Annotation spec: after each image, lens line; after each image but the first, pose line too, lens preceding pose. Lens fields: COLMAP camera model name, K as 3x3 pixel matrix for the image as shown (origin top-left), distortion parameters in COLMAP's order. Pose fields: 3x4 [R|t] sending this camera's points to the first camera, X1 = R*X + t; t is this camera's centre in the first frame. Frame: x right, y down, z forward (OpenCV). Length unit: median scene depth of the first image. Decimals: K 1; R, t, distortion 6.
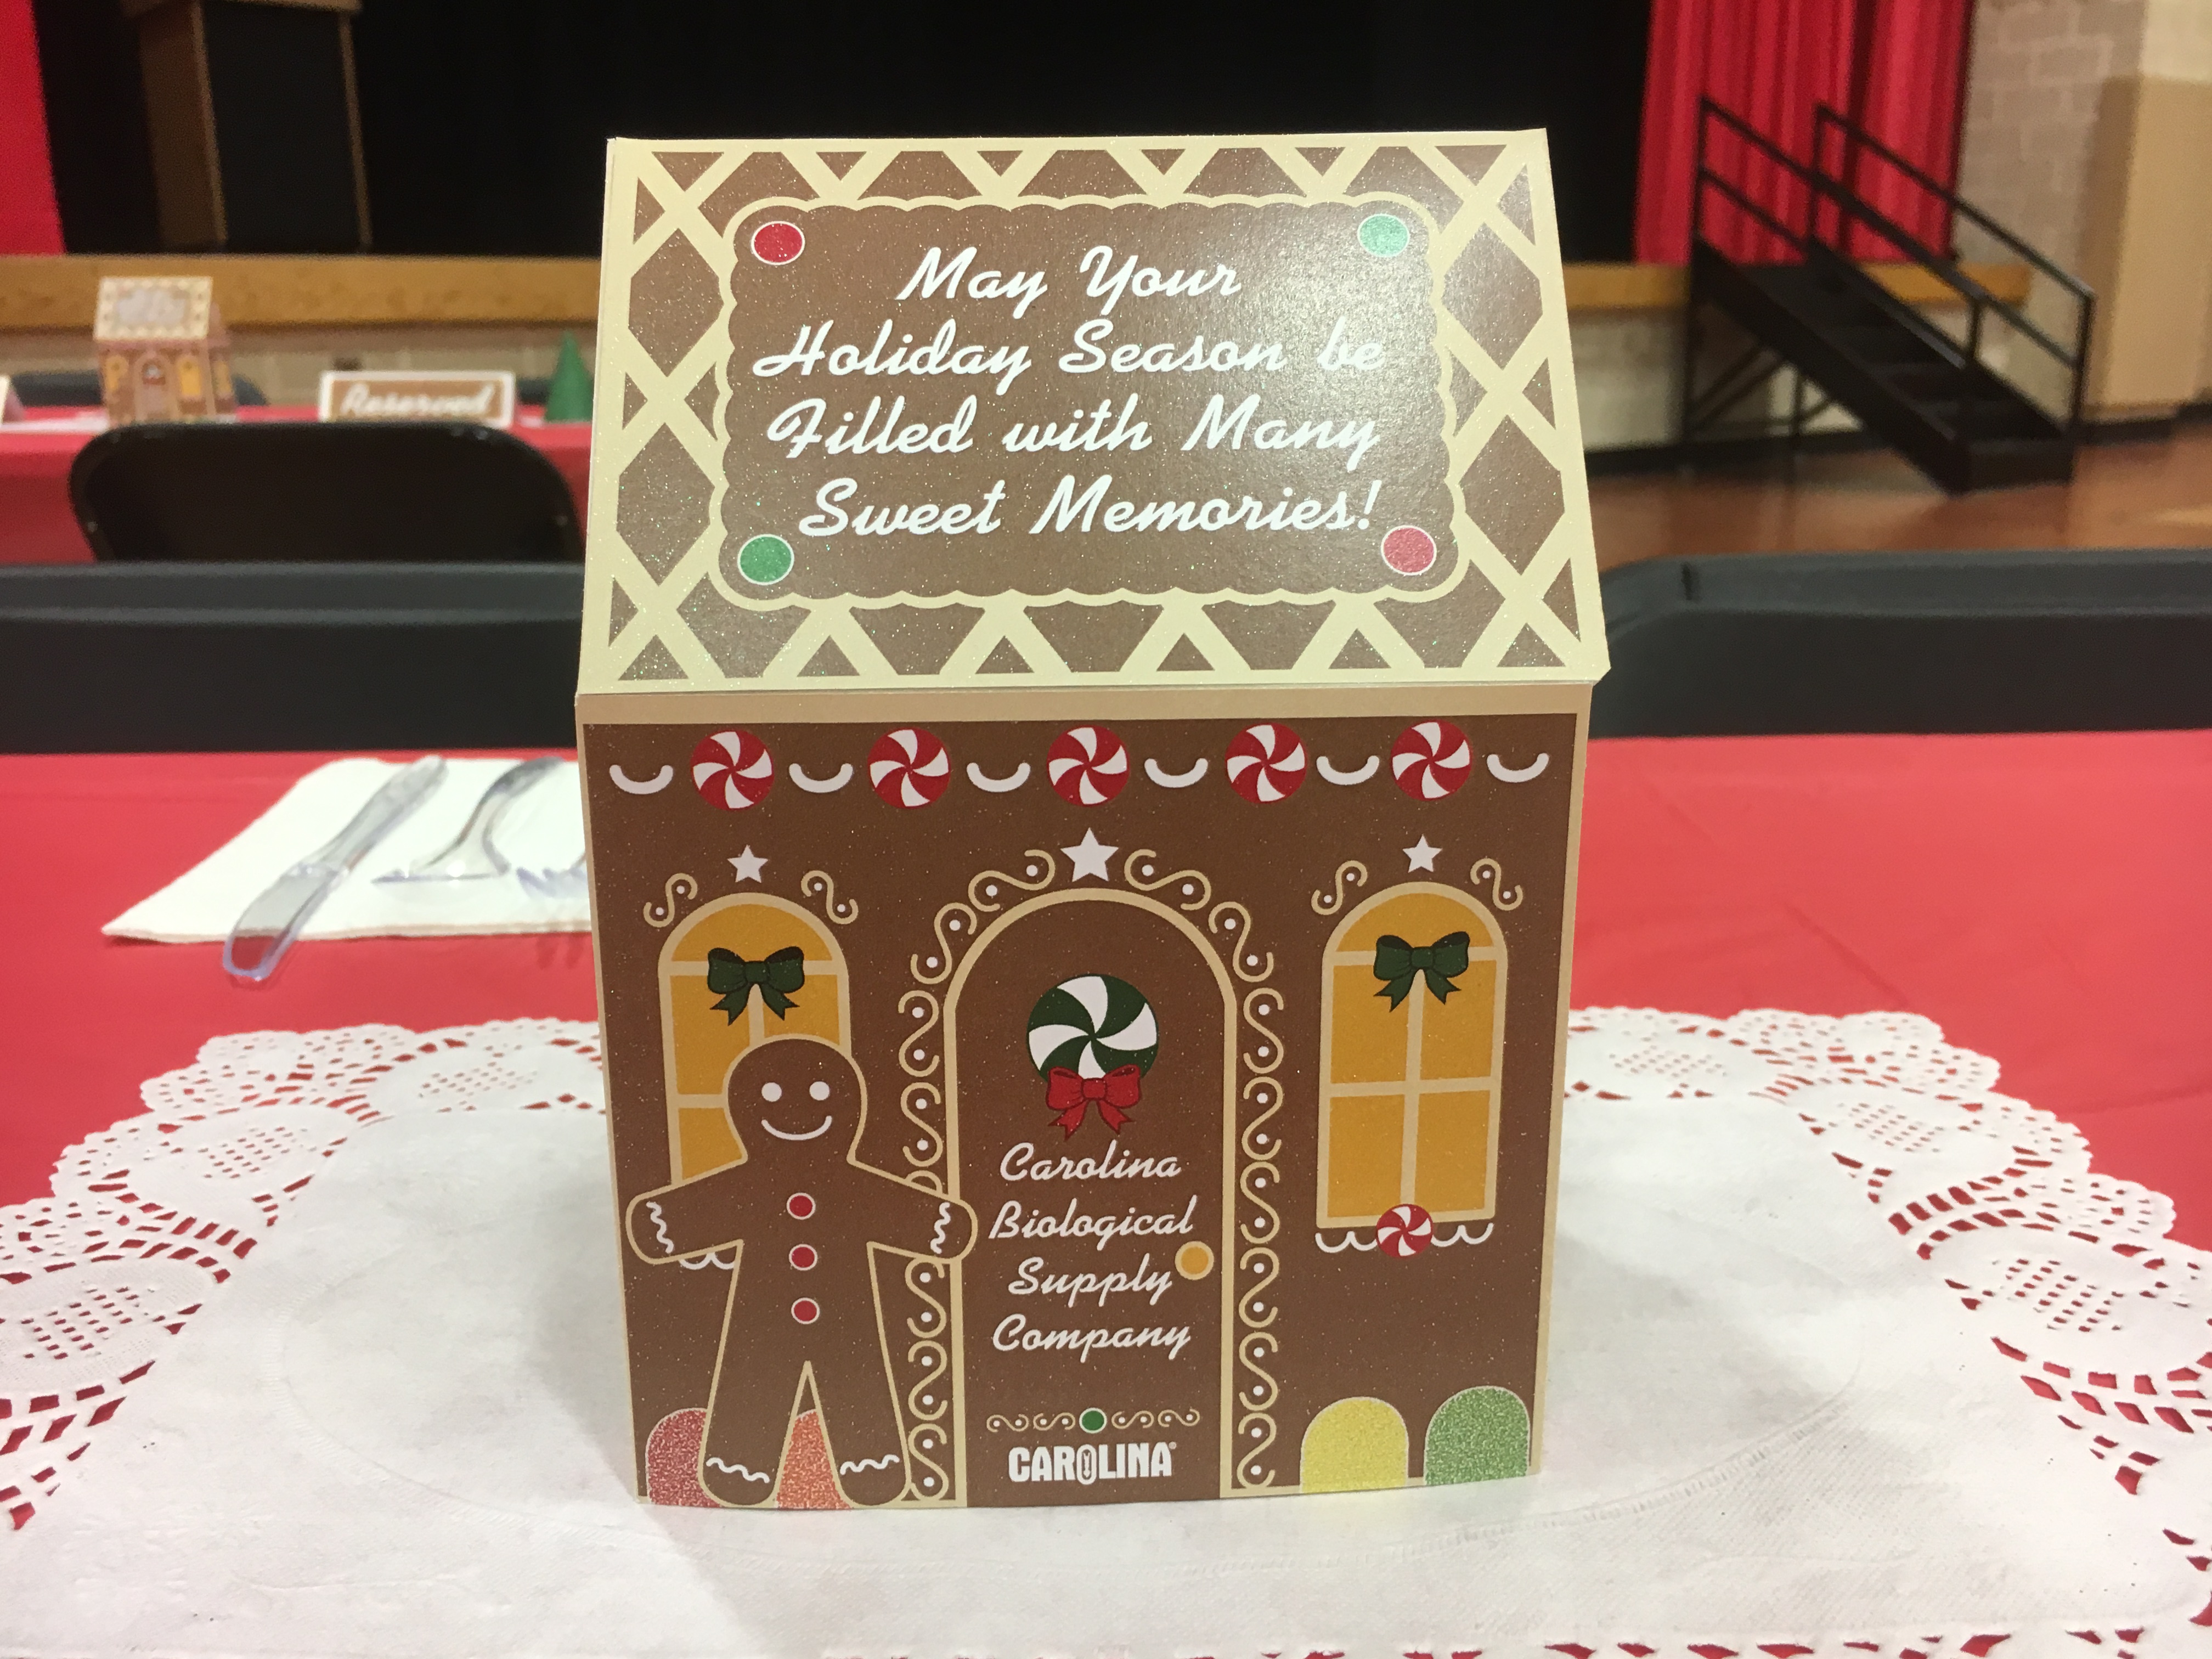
lens RADIAL K [[2035.7, 0, 1106.0], [0, 2035.7, 829.5], [0, 0, 1]] dist [0.087391, -0.148670]
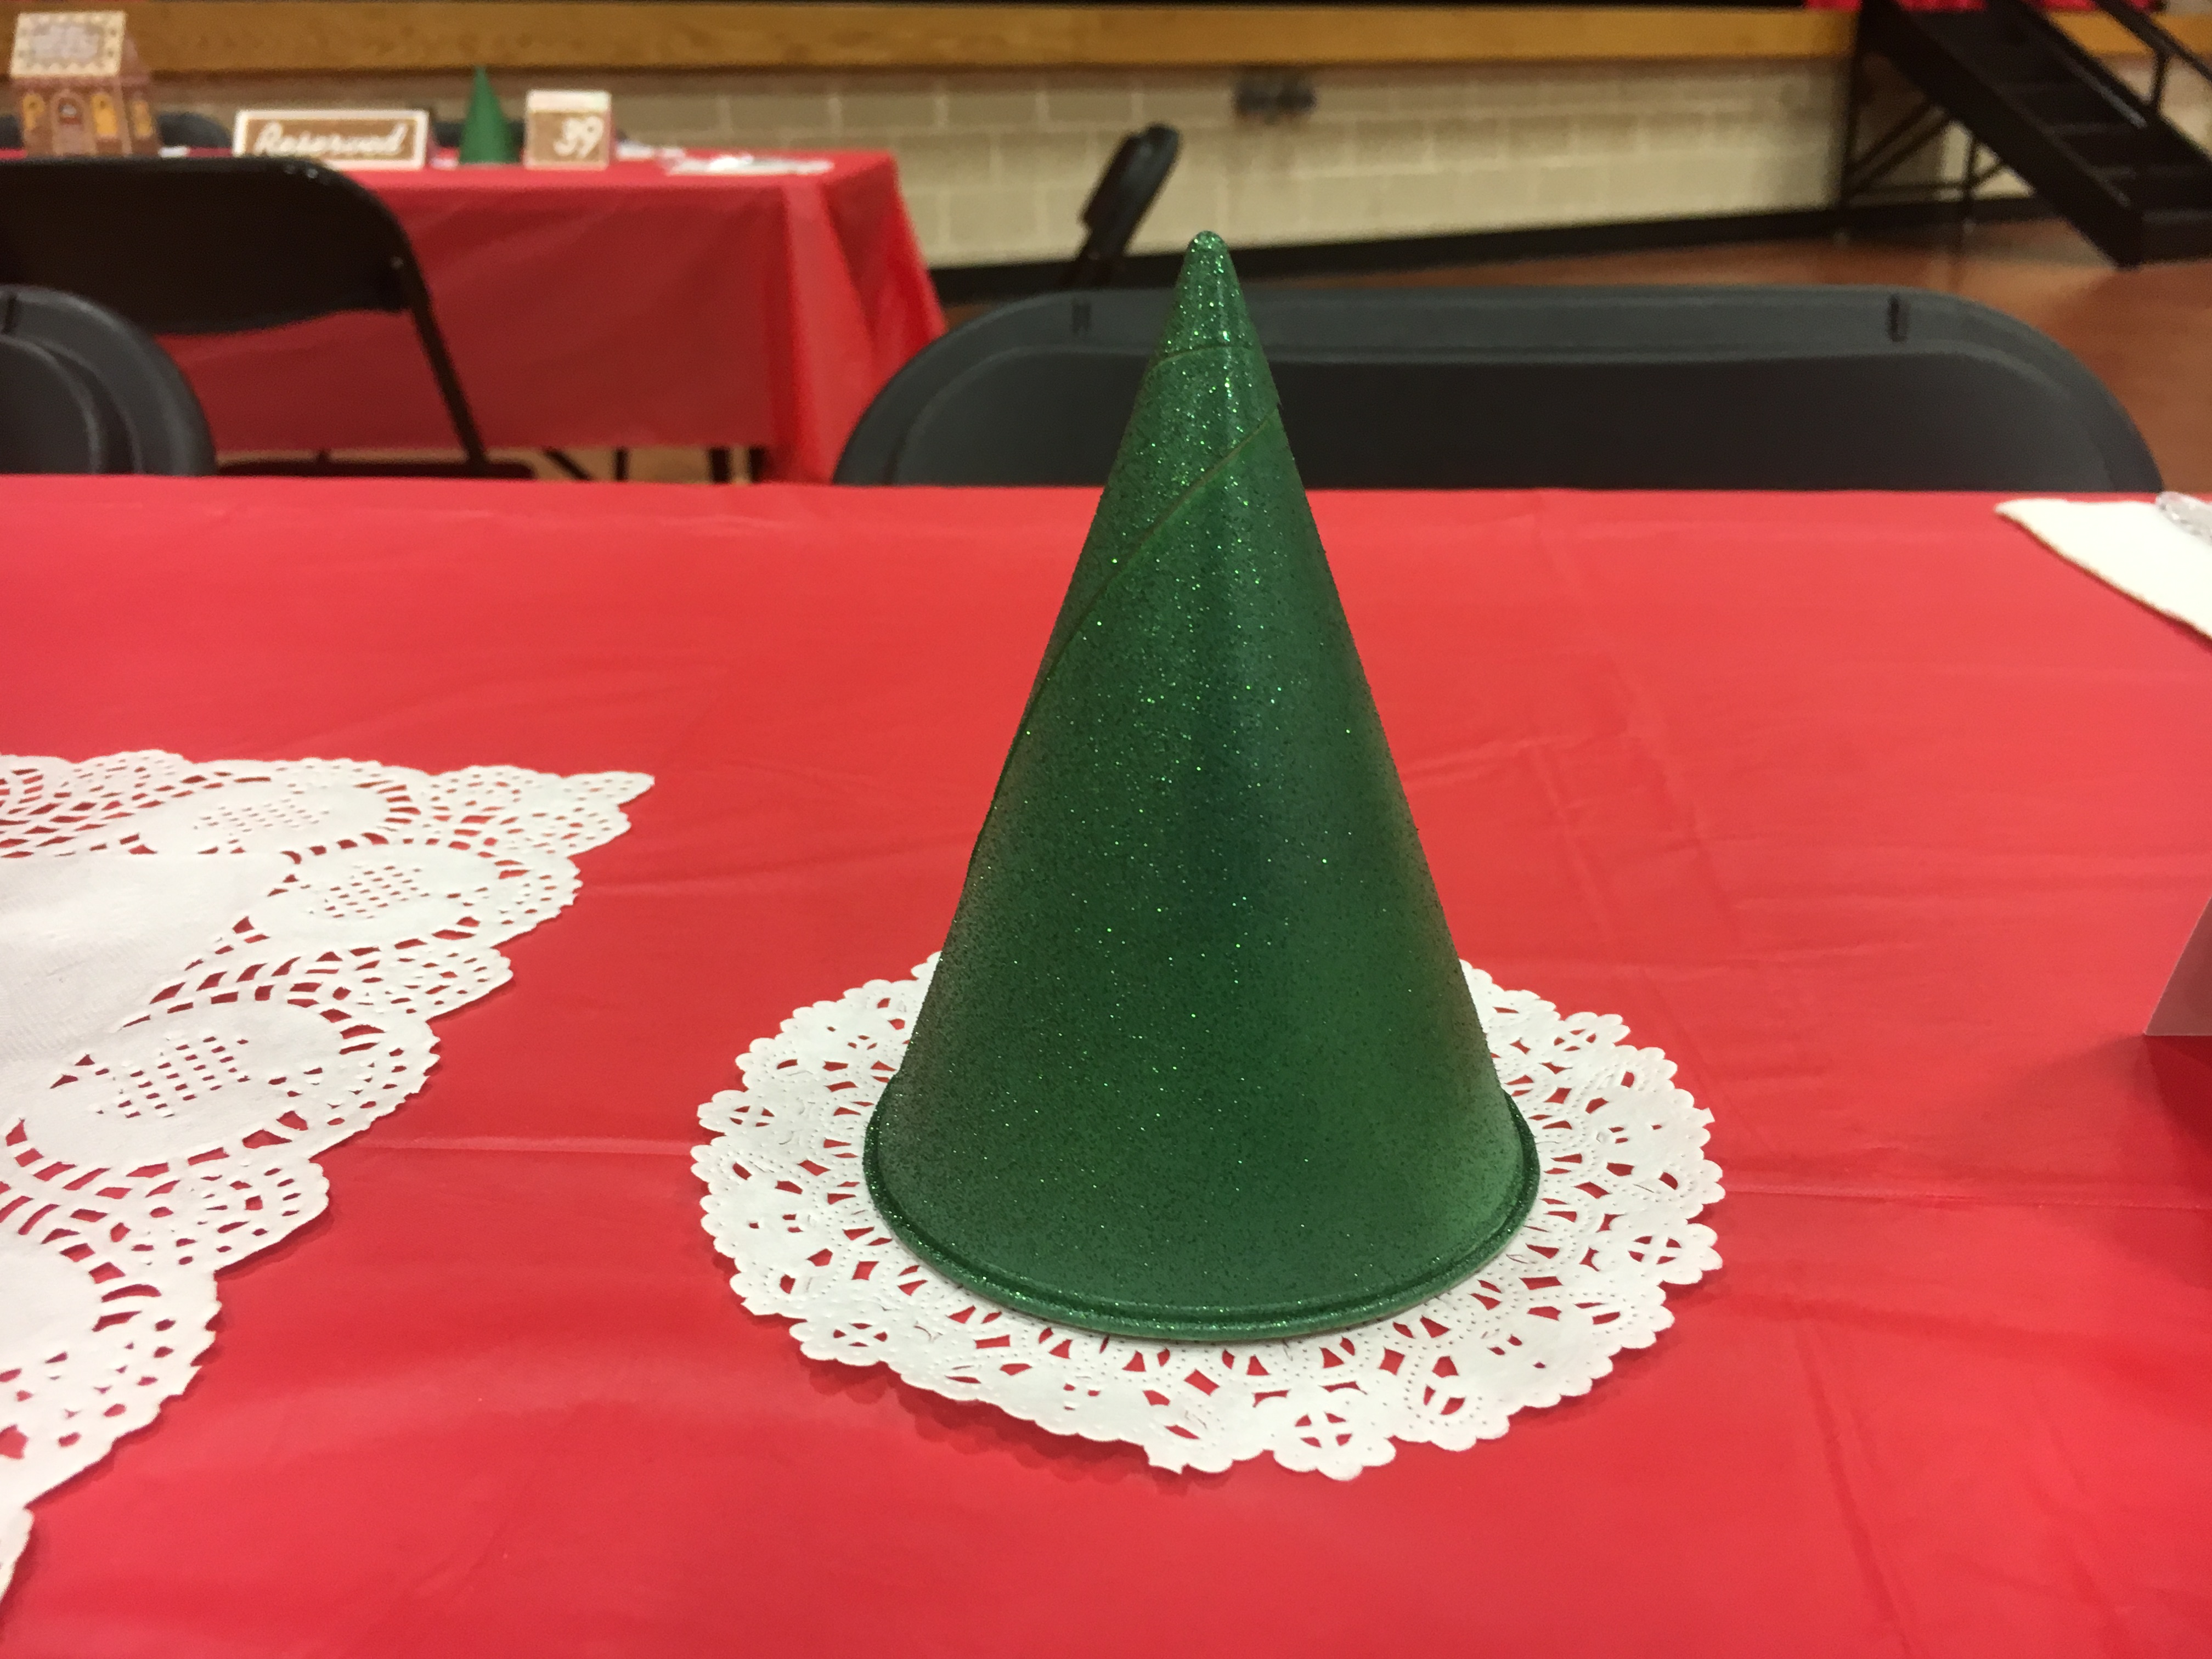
lens RADIAL K [[2035.7, 0, 1106.0], [0, 2035.7, 829.5], [0, 0, 1]] dist [0.087391, -0.148670]
pose [[0.996117, 0.033496, -0.081414, 1.134291], [-0.024514, 0.993747, 0.108929, 0.016711], [0.084554, -0.106510, 0.990710, 0.202067]]
